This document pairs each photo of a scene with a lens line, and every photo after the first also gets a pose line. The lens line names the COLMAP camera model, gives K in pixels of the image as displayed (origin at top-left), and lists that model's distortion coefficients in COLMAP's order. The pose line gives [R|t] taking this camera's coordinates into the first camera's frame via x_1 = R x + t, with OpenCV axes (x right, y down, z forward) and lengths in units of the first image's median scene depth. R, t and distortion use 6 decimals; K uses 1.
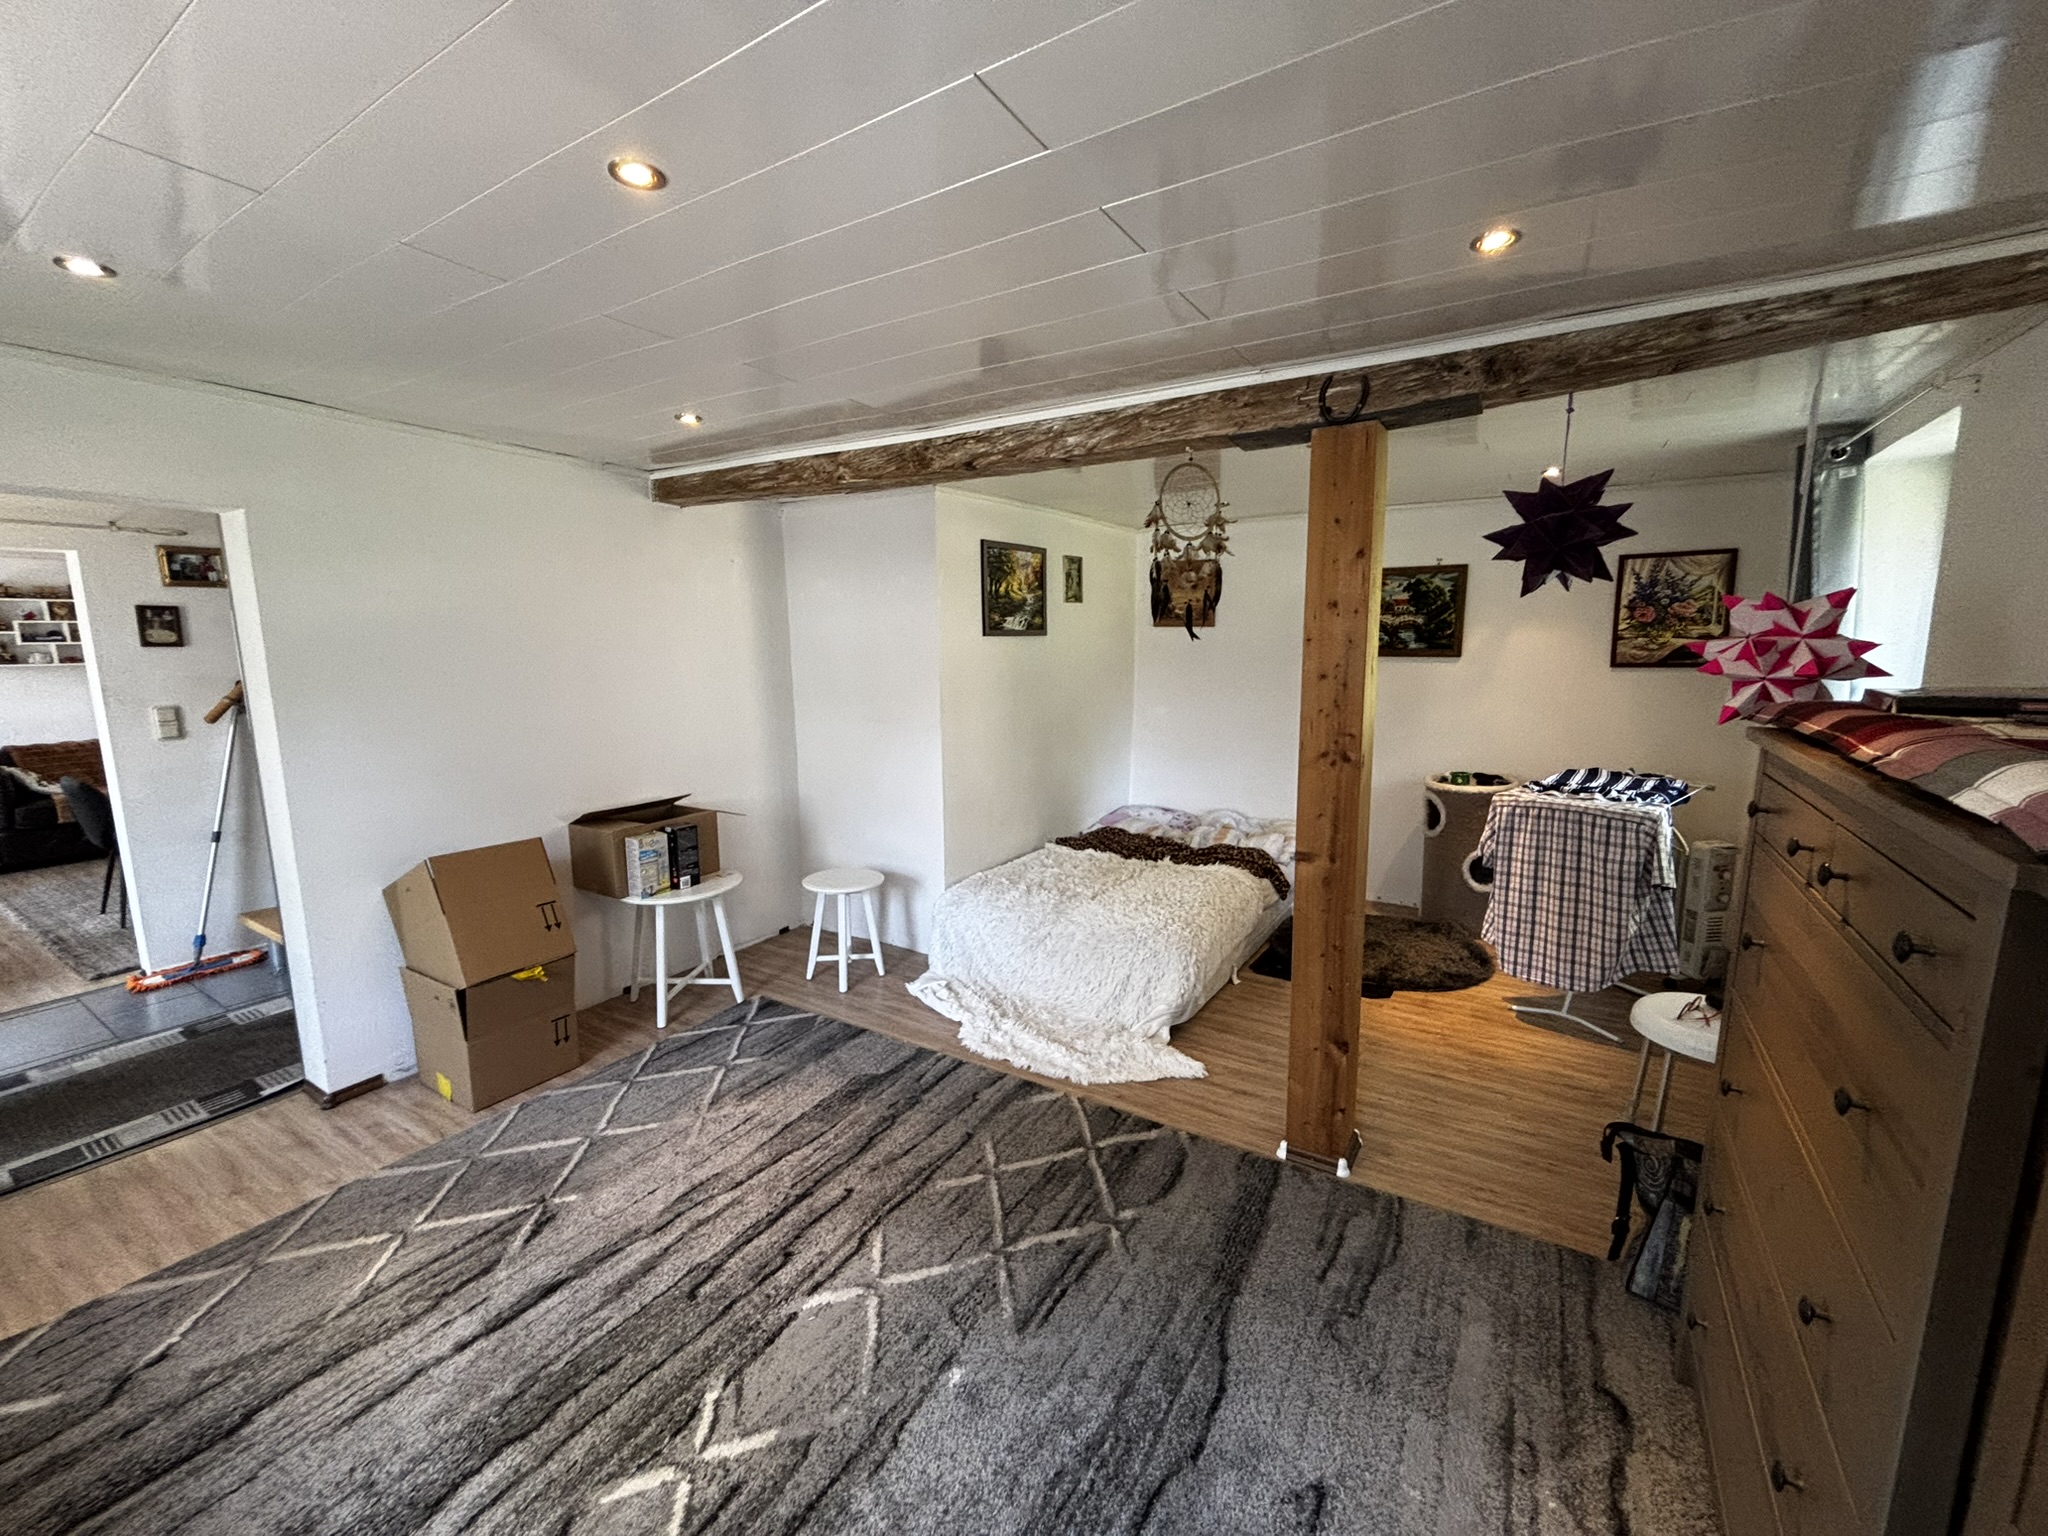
lens RADIAL K [[838.0, 0, 1017.0], [0, 838.0, 762.4], [0, 0, 1]] dist [0.001335, 0.000763]
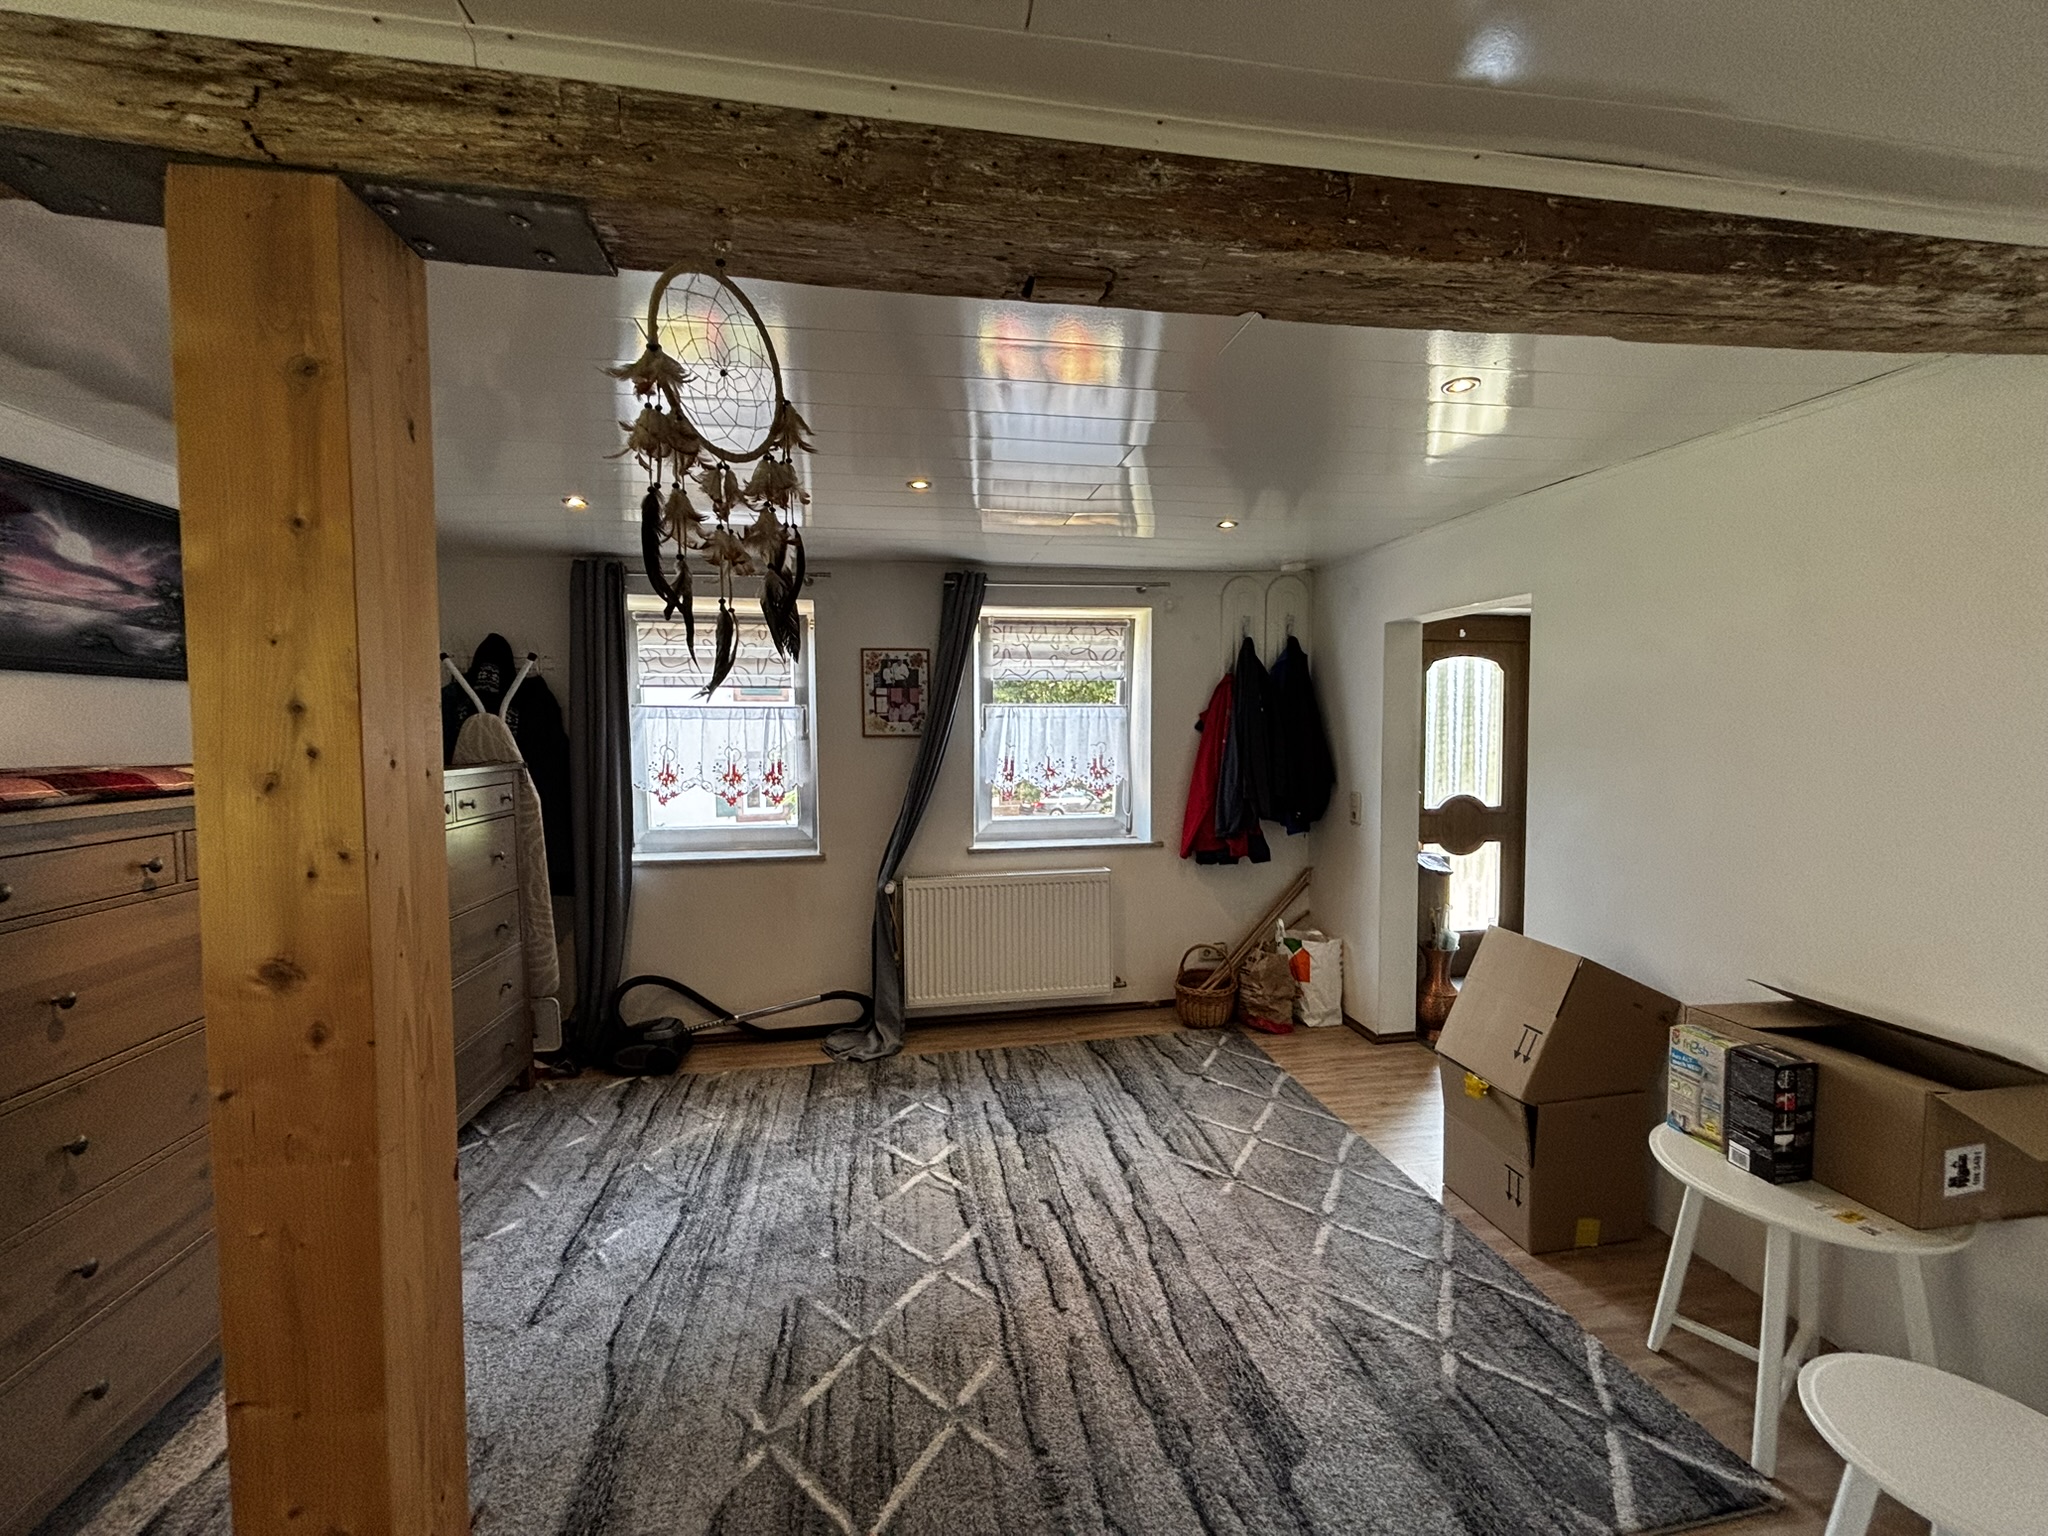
lens RADIAL K [[838.0, 0, 1027.1], [0, 838.0, 772.5], [0, 0, 1]] dist [0.001335, 0.000763]
pose [[-0.743264, 0.053021, -0.666894, 0.403256], [-0.085629, 0.981115, 0.173438, -0.213919], [0.663496, 0.186015, -0.724687, 1.526078]]
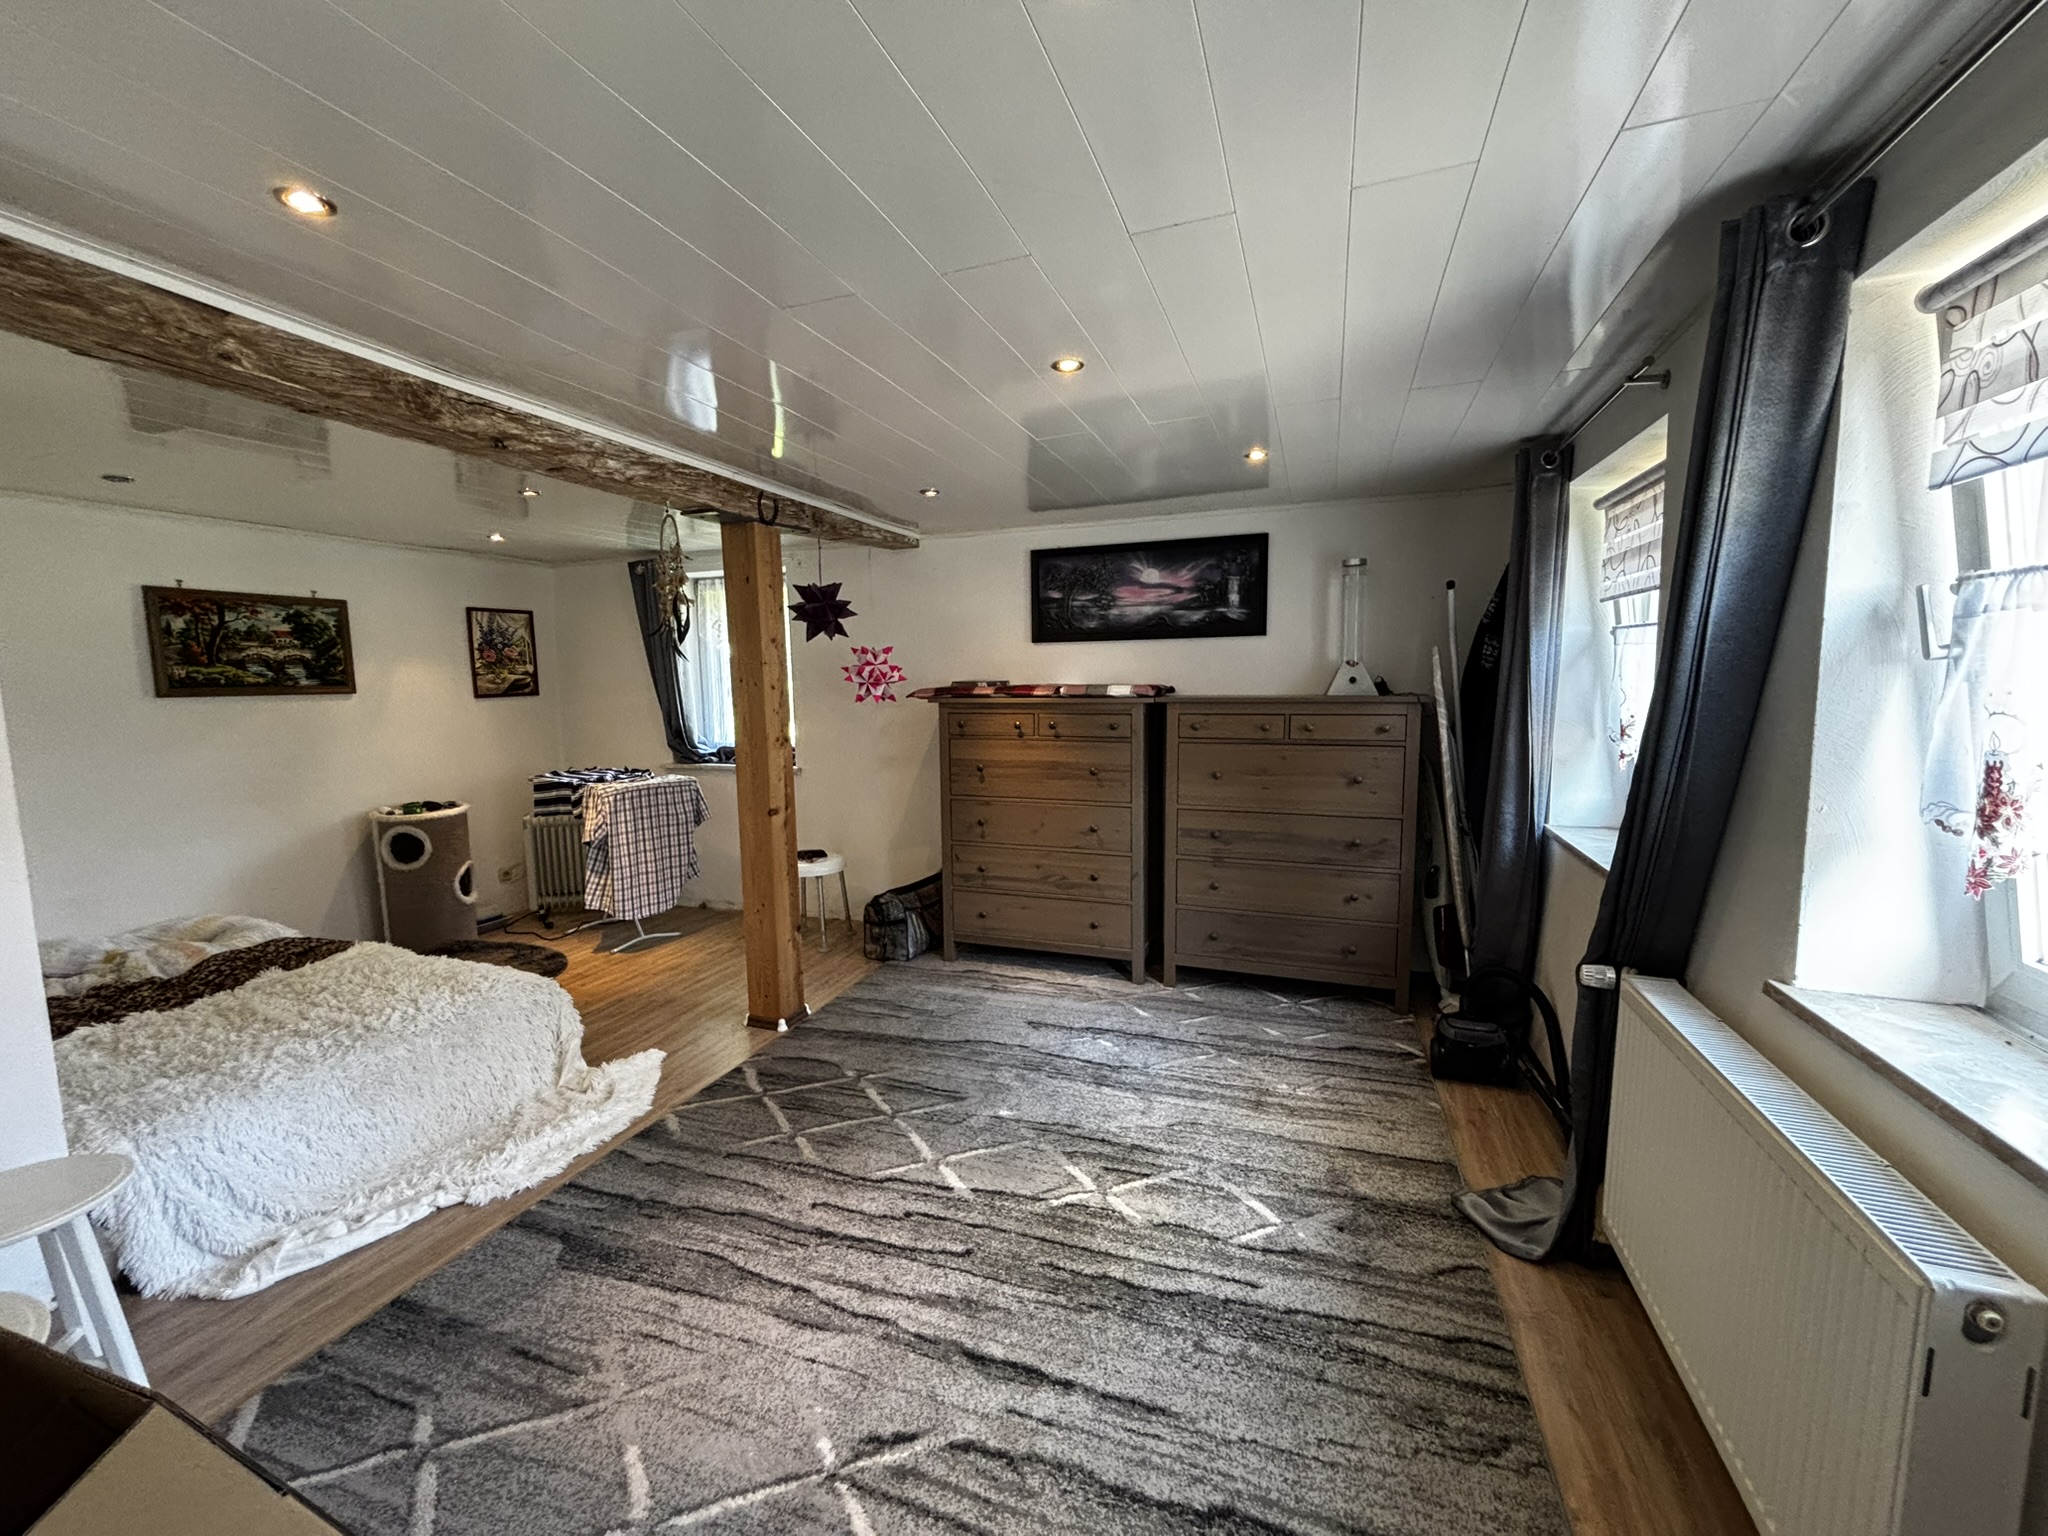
lens RADIAL K [[838.0, 0, 1029.8], [0, 838.0, 767.7], [0, 0, 1]] dist [0.001335, 0.000763]
pose [[-0.225662, -0.097131, 0.969351, -1.169178], [0.159106, 0.977983, 0.135036, -0.089137], [-0.961125, 0.184702, -0.205239, 0.865141]]
